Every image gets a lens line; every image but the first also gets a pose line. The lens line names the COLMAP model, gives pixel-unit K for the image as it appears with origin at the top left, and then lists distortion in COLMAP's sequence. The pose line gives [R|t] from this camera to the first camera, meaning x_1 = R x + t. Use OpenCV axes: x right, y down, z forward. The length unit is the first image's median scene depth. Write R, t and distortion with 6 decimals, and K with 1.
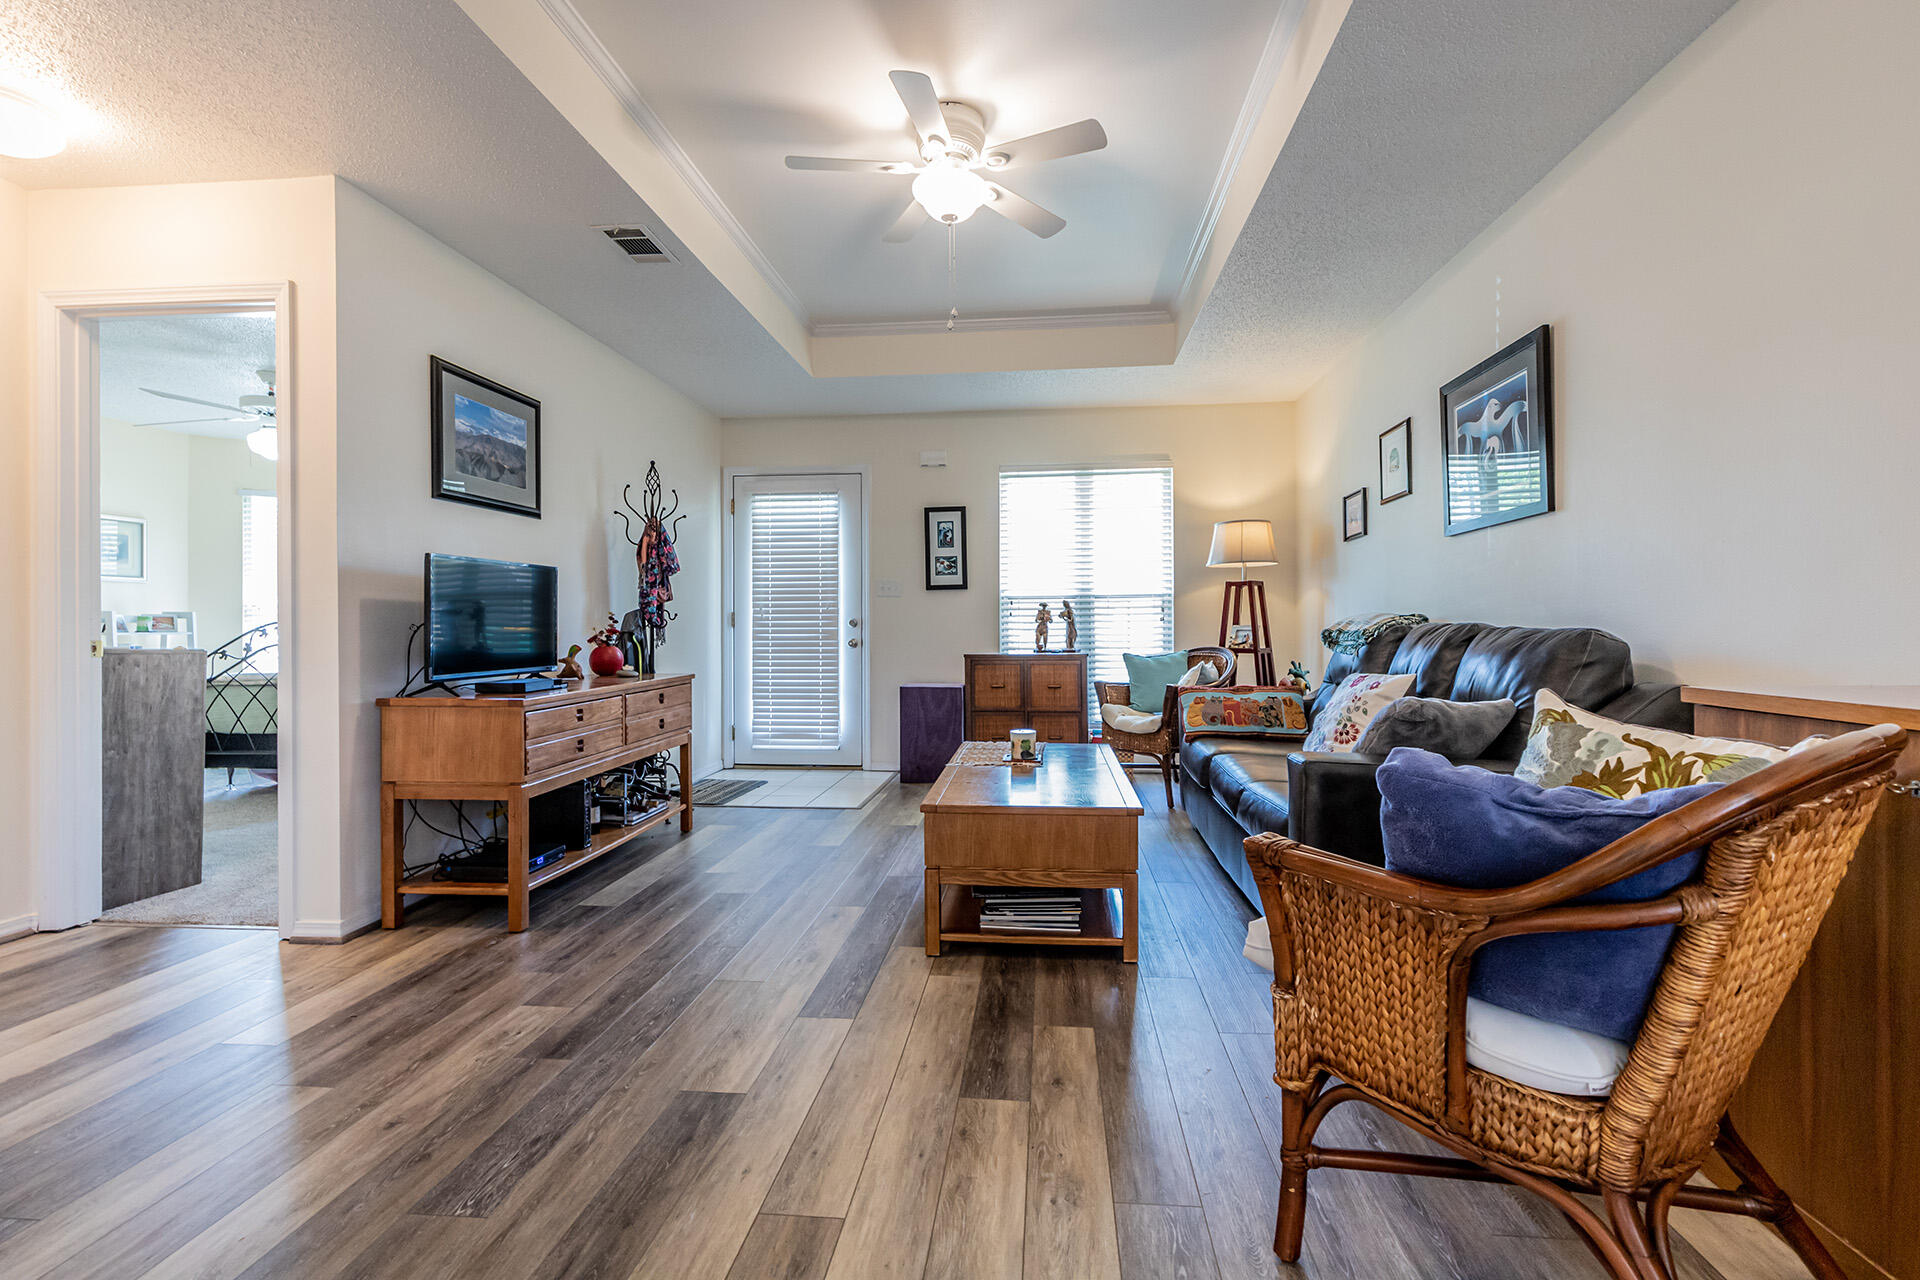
lens RADIAL K [[872.6, 0, 960.3], [0, 872.6, 629.6], [0, 0, 1]] dist [0.004918, 0.000054]
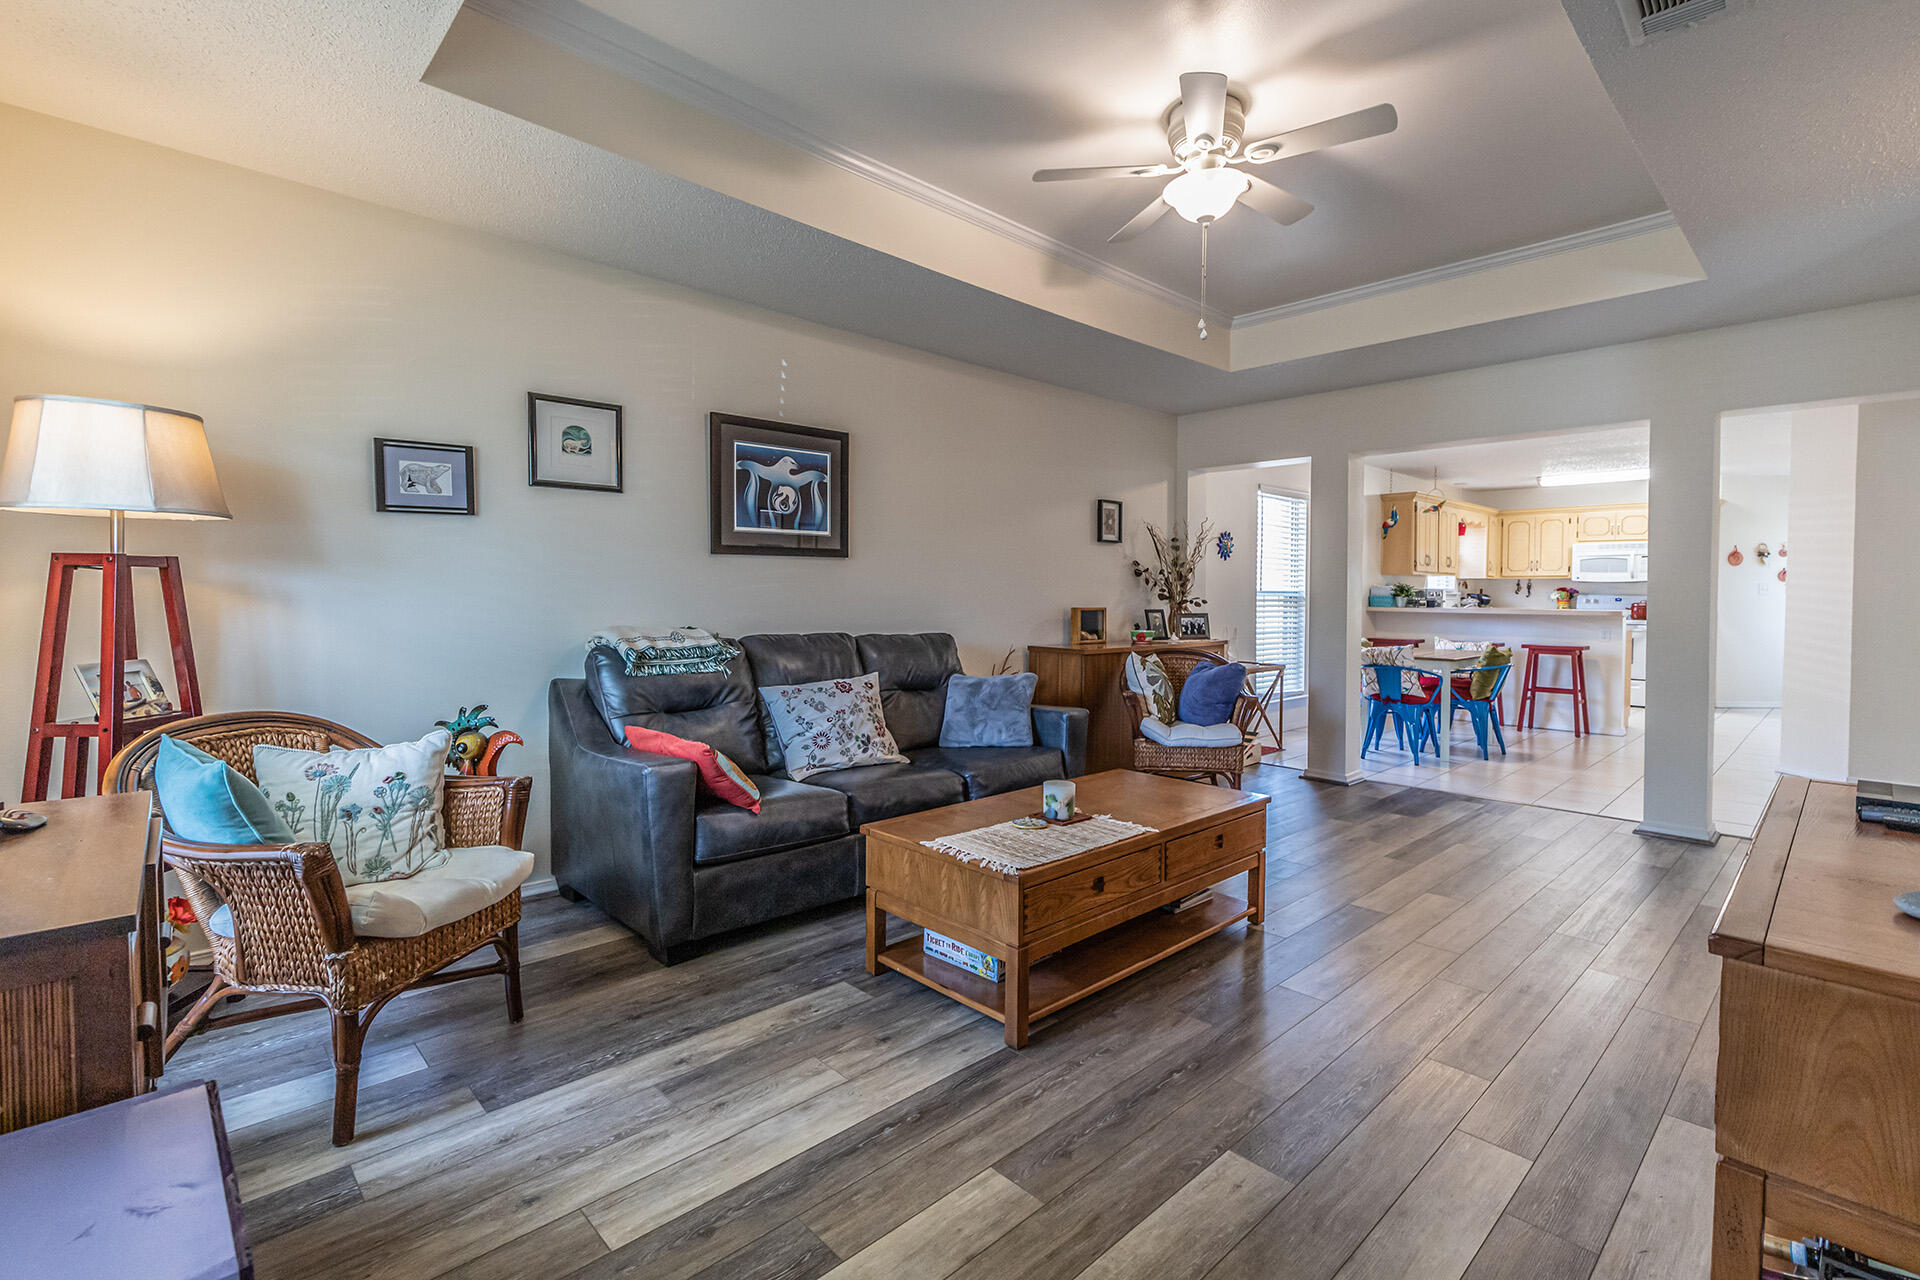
lens RADIAL K [[872.6, 0, 946.3], [0, 872.6, 630.5], [0, 0, 1]] dist [0.004918, 0.000054]
pose [[-0.746712, -0.023667, 0.664726, -0.277915], [0.001167, 0.999319, 0.036890, -0.039680], [-0.665146, 0.028322, -0.746176, 1.218770]]
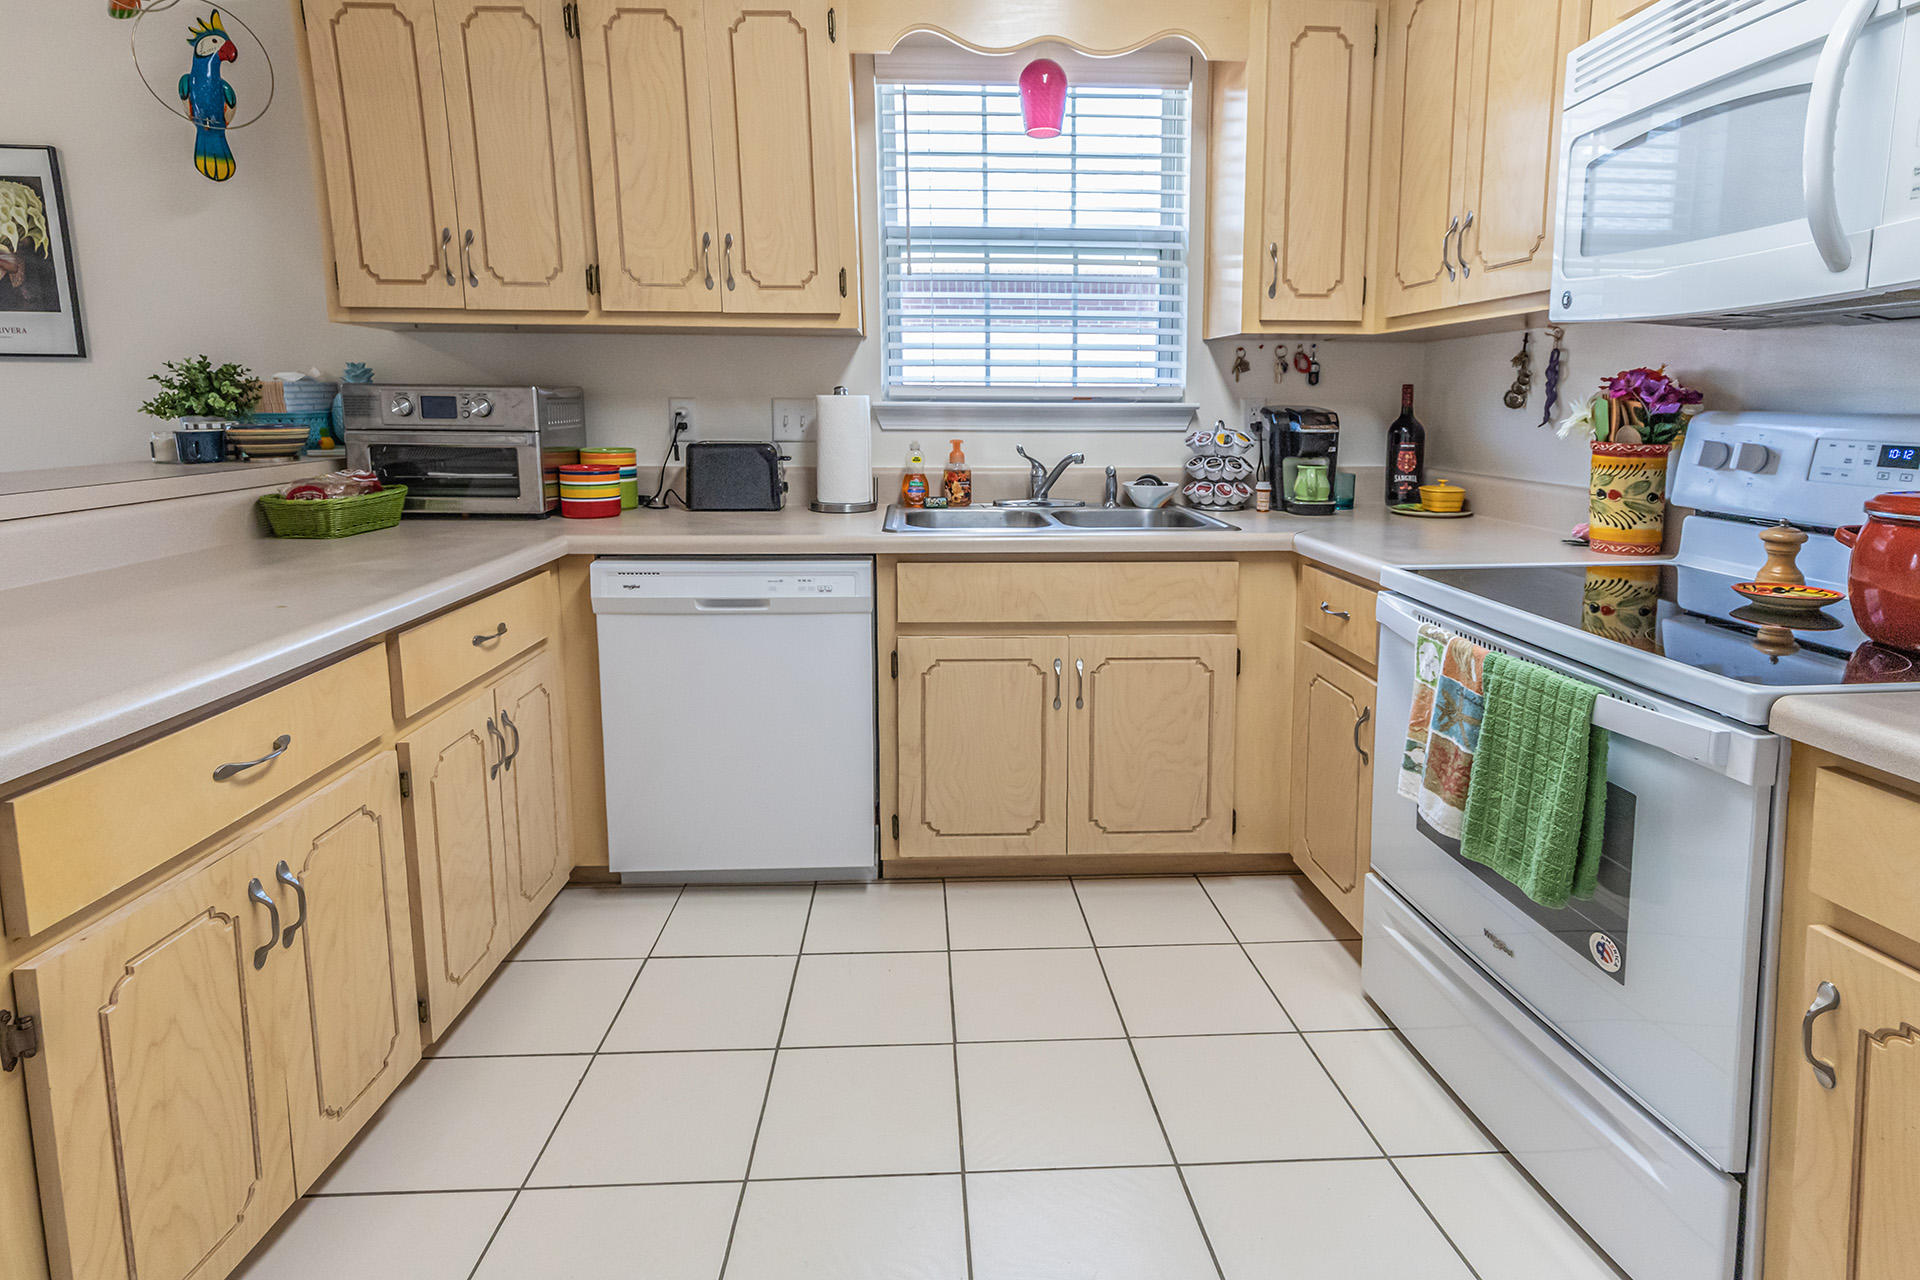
lens RADIAL K [[939.0, 0, 966.5], [0, 939.0, 614.7], [0, 0, 1]] dist [0.015857, -0.002318]
pose [[-0.123518, -0.213914, 0.969012, -0.334906], [-0.008499, 0.976682, 0.214524, -0.047039], [-0.992306, 0.018262, -0.122456, -1.065558]]
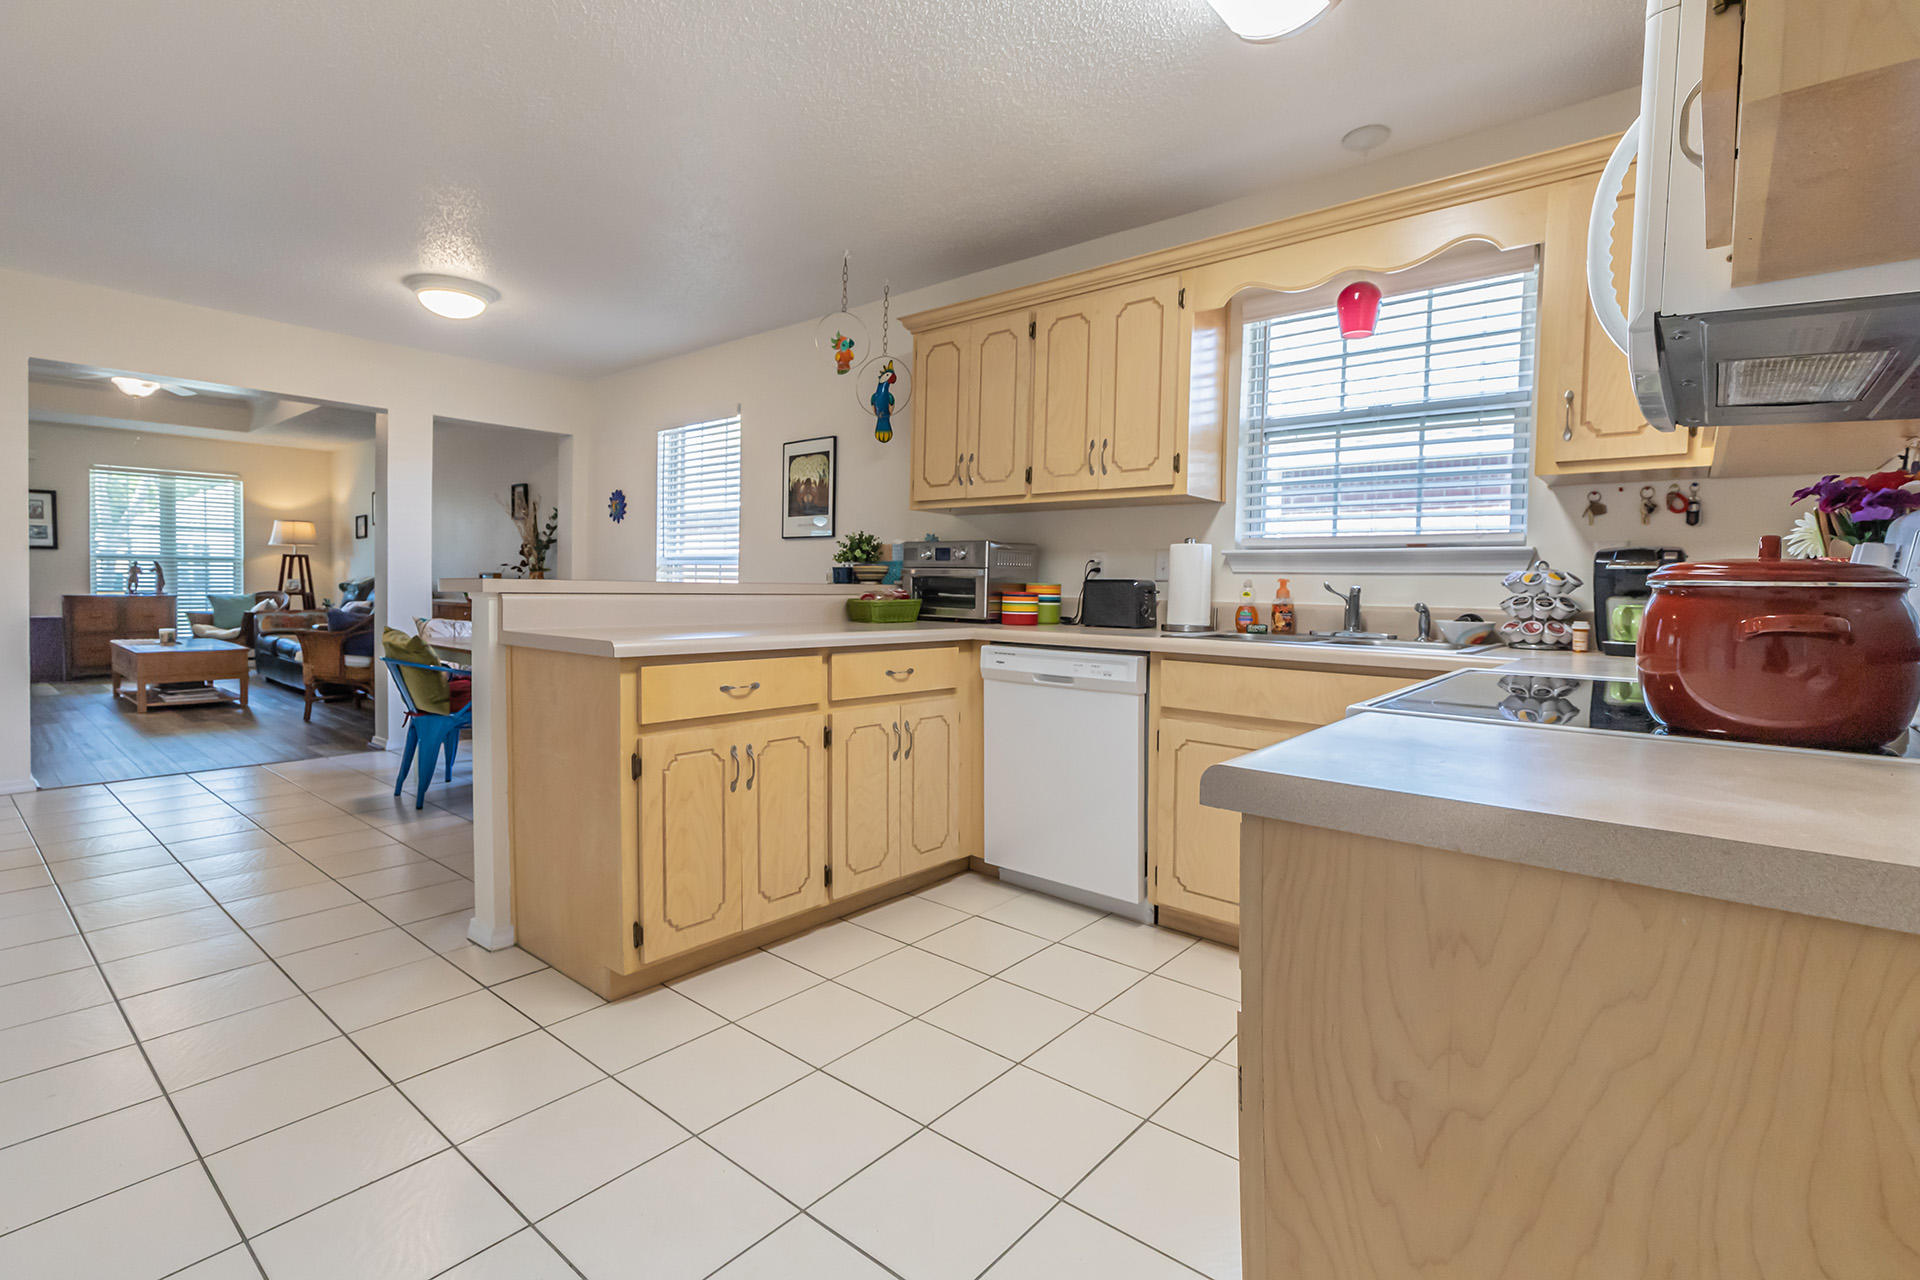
lens RADIAL K [[872.6, 0, 985.6], [0, 872.6, 610.5], [0, 0, 1]] dist [0.004918, 0.000054]
pose [[0.556412, -0.011078, 0.830833, -0.426552], [-0.018793, 0.999488, 0.025913, -0.015311], [-0.830694, -0.030032, 0.555919, -1.320773]]
